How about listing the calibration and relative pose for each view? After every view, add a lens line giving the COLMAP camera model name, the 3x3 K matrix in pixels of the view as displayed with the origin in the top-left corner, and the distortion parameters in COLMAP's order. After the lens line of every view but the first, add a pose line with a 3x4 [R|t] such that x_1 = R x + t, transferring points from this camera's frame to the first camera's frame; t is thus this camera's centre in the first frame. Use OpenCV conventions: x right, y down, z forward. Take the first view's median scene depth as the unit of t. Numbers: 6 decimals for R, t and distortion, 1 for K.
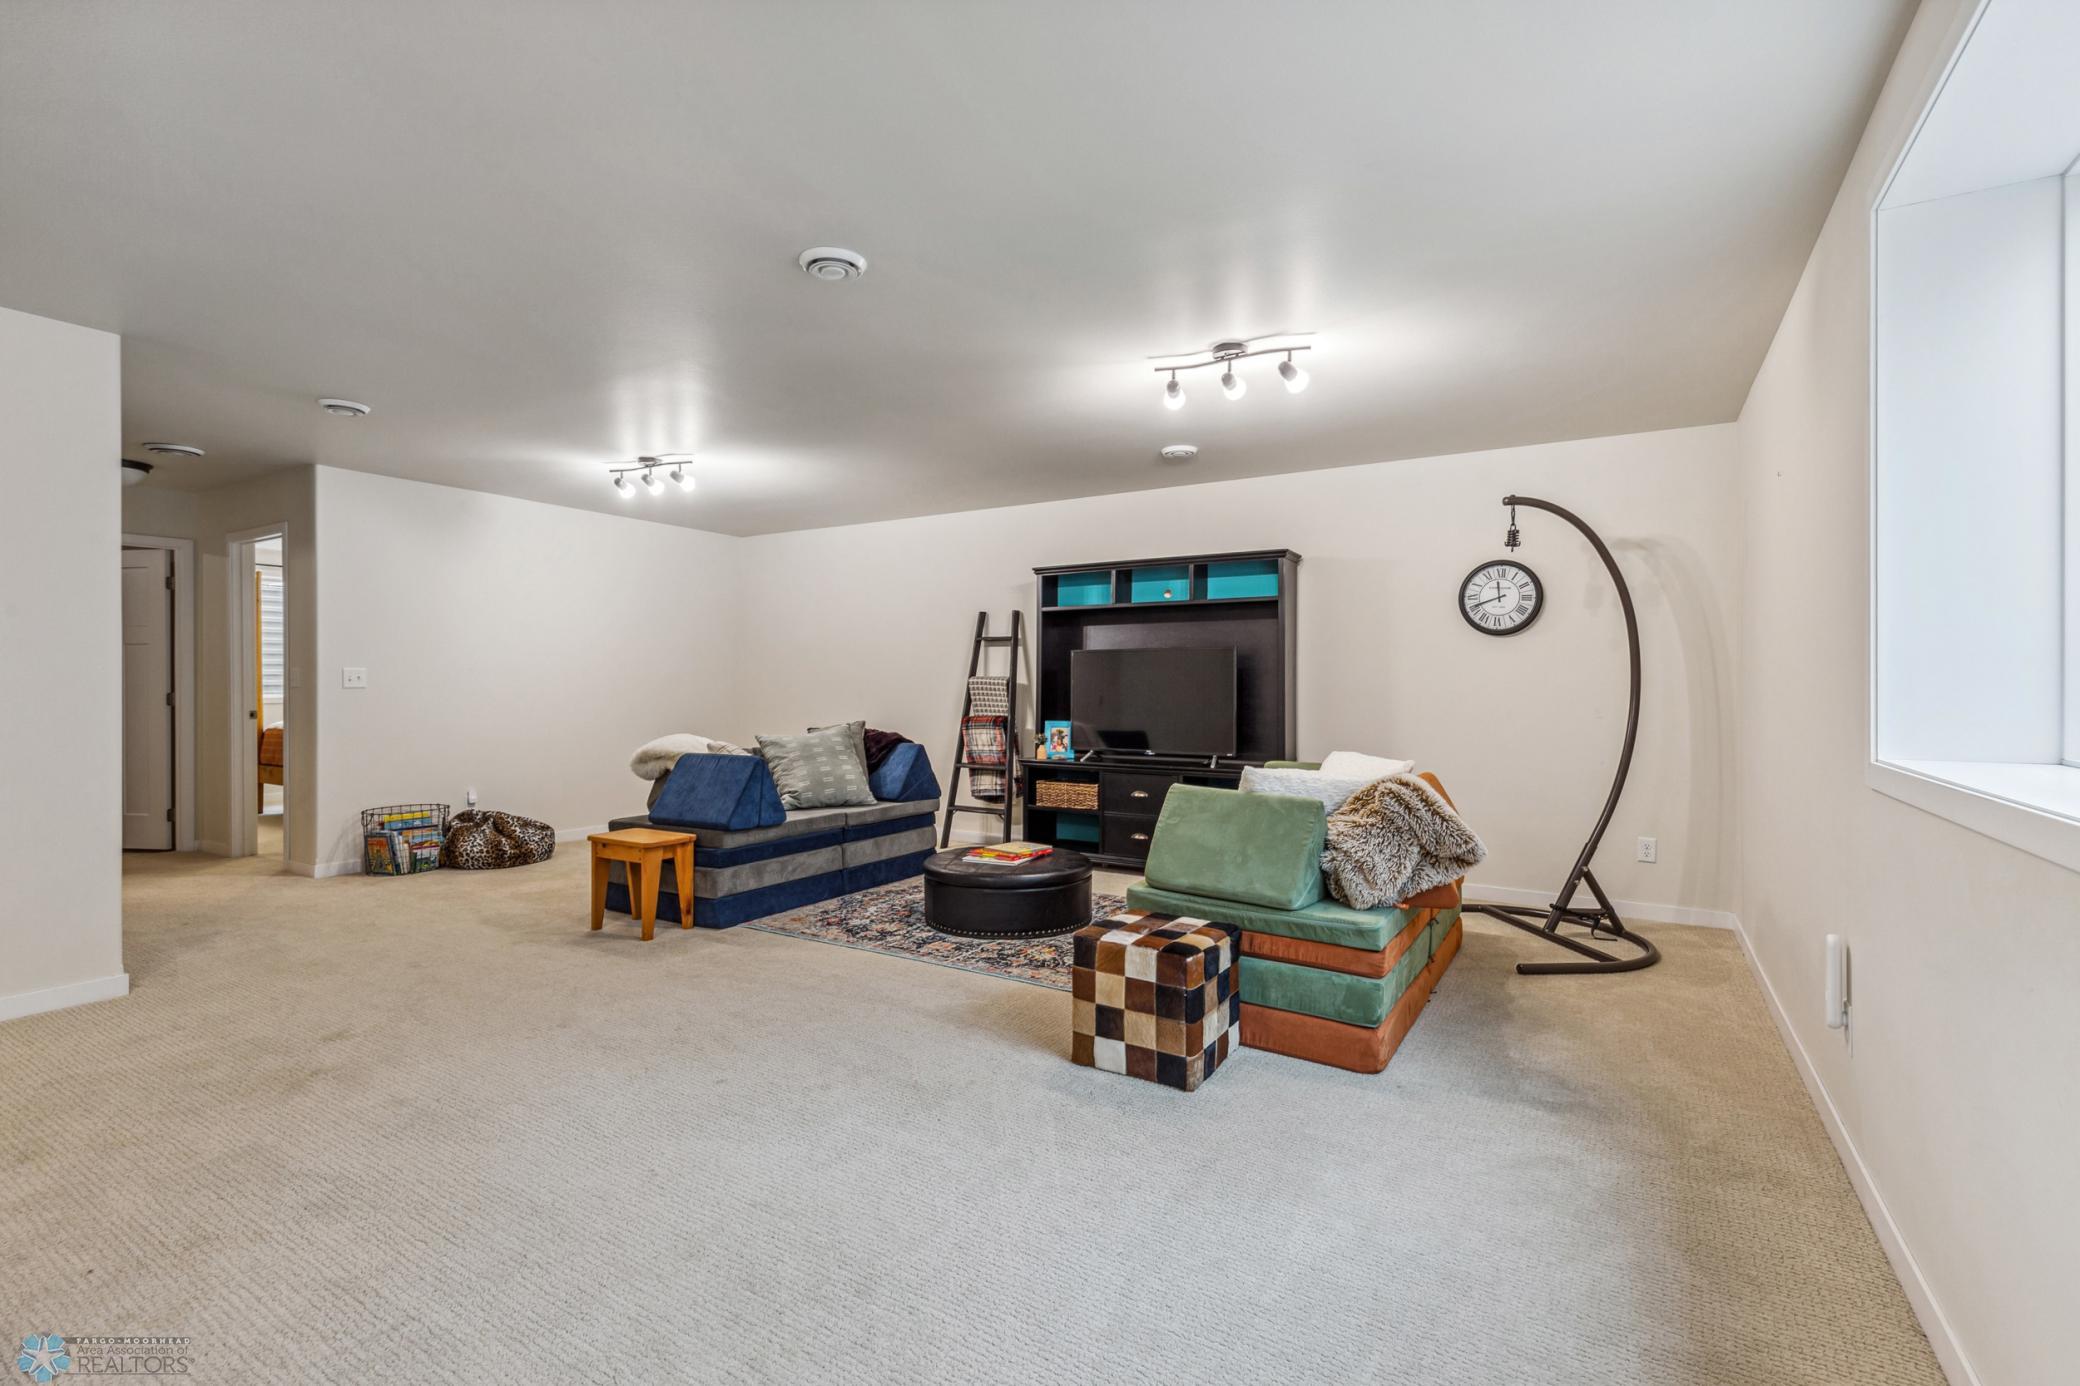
lens RADIAL K [[958.2, 0, 1040.0], [0, 958.2, 693.0], [0, 0, 1]] dist [0.002300, -0.000255]
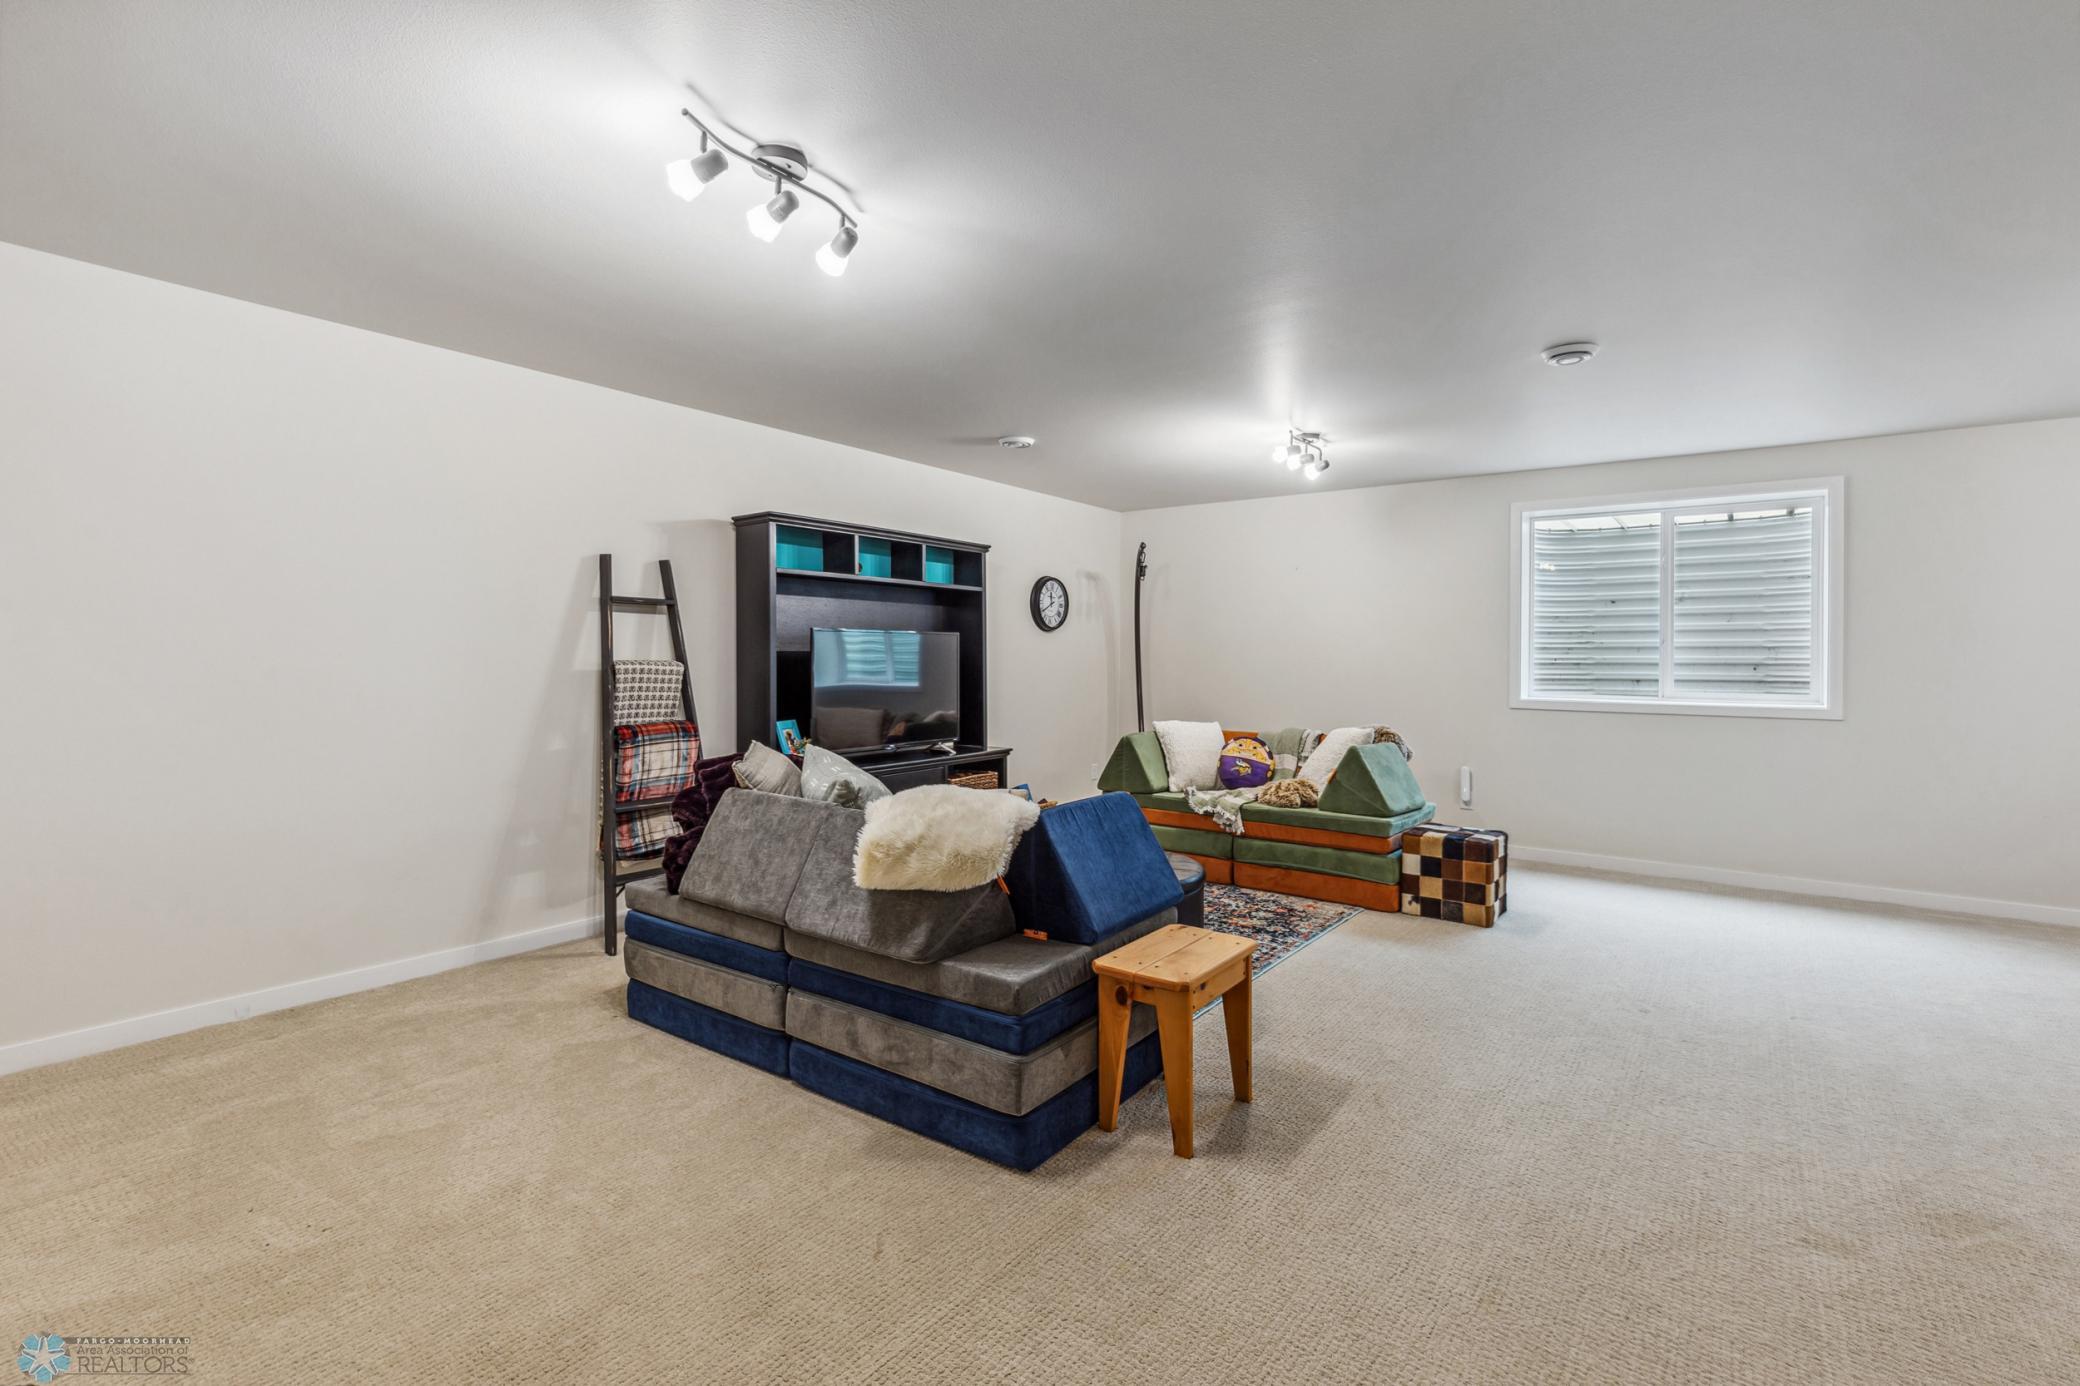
lens RADIAL K [[958.2, 0, 1040.0], [0, 958.2, 693.0], [0, 0, 1]] dist [0.002300, -0.000255]
pose [[0.086255, -0.037029, 0.995585, -0.696321], [0.003711, 0.999314, 0.036846, -0.019433], [-0.996266, 0.000516, 0.086333, 0.723550]]
